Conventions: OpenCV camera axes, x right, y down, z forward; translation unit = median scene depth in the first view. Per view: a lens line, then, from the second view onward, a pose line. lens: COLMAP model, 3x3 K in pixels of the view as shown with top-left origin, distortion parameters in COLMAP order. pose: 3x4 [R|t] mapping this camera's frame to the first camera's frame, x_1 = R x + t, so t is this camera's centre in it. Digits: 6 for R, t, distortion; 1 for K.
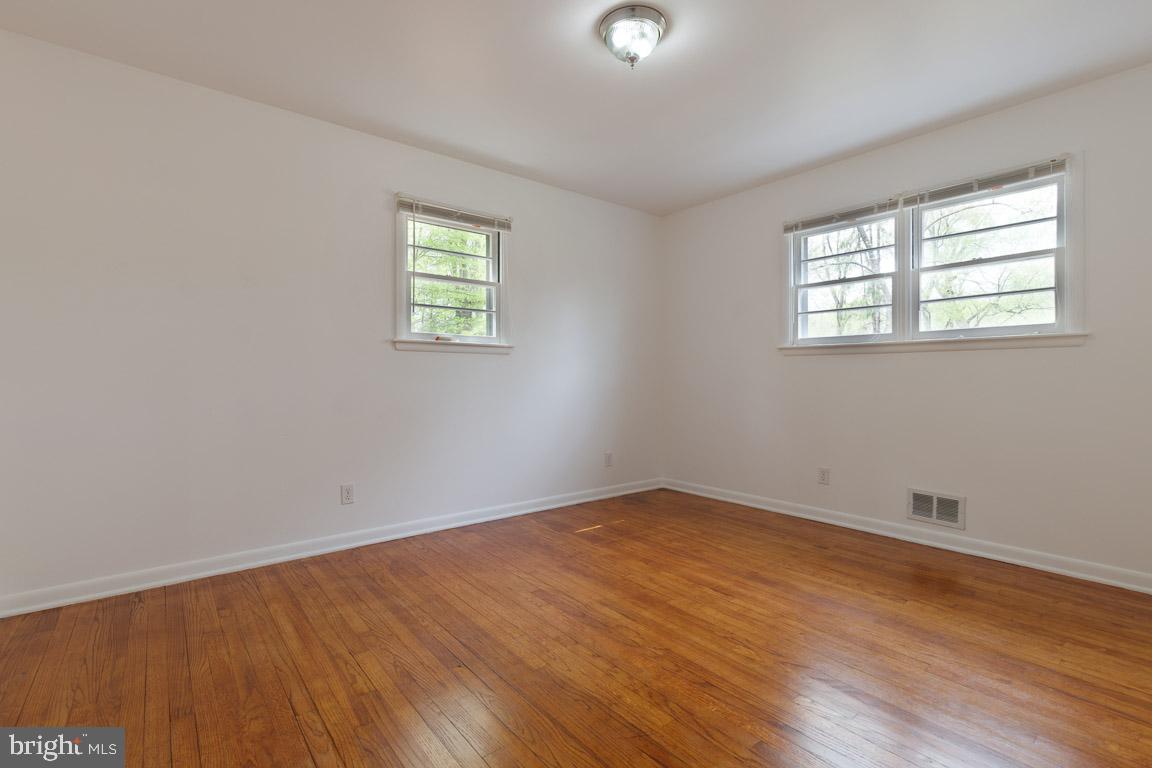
lens RADIAL K [[523.9, 0, 583.0], [0, 523.9, 373.8], [0, 0, 1]] dist [0.010358, -0.002710]
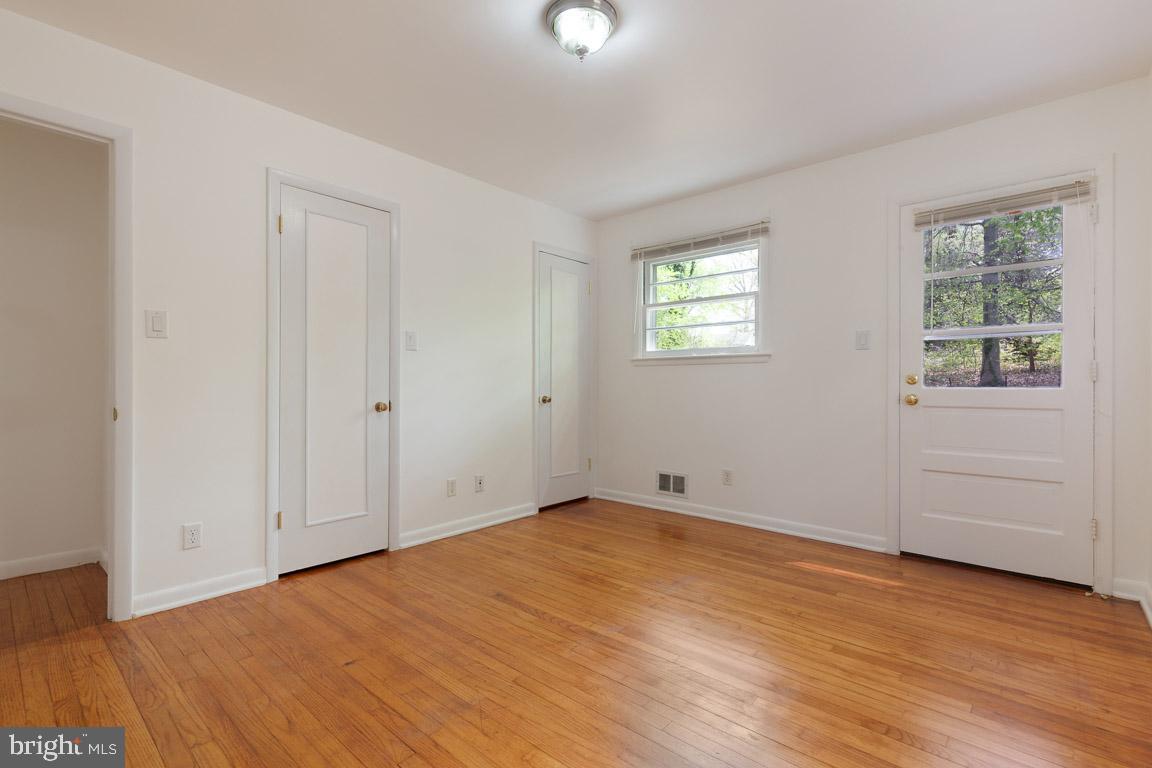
lens RADIAL K [[523.9, 0, 583.7], [0, 523.9, 377.3], [0, 0, 1]] dist [0.010358, -0.002710]
pose [[0.987969, 0.005028, 0.154569, 0.259337], [-0.004015, 0.999968, -0.006866, -0.004180], [-0.154598, 0.006163, 0.987958, -0.292824]]
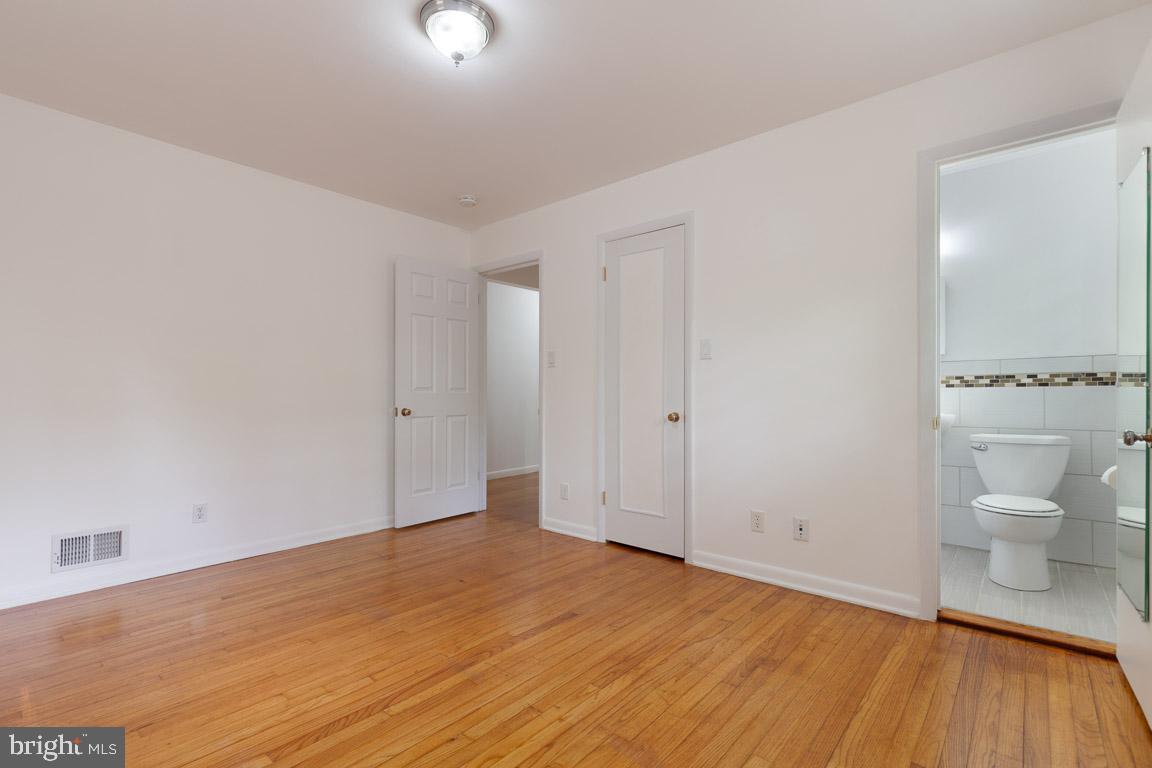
lens RADIAL K [[523.9, 0, 573.4], [0, 523.9, 391.7], [0, 0, 1]] dist [0.010358, -0.002710]
pose [[0.150771, -0.001035, -0.988568, 1.069542], [0.008508, 0.999964, 0.000251, -0.005802], [0.988532, -0.008449, 0.150774, 0.451686]]
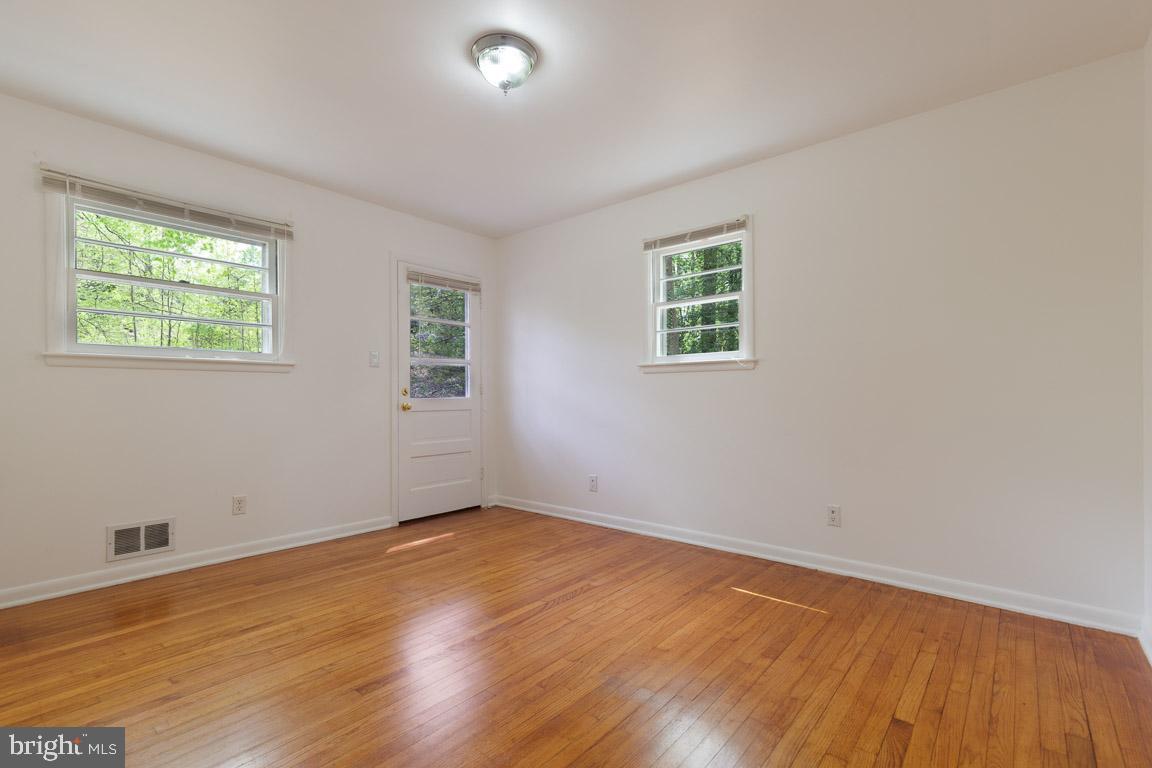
lens RADIAL K [[523.9, 0, 571.0], [0, 523.9, 385.9], [0, 0, 1]] dist [0.010358, -0.002710]
pose [[-0.161739, 0.018213, 0.986665, -0.399955], [-0.006363, 0.999790, -0.019498, -0.000977], [-0.986813, -0.009432, -0.161589, 0.434283]]
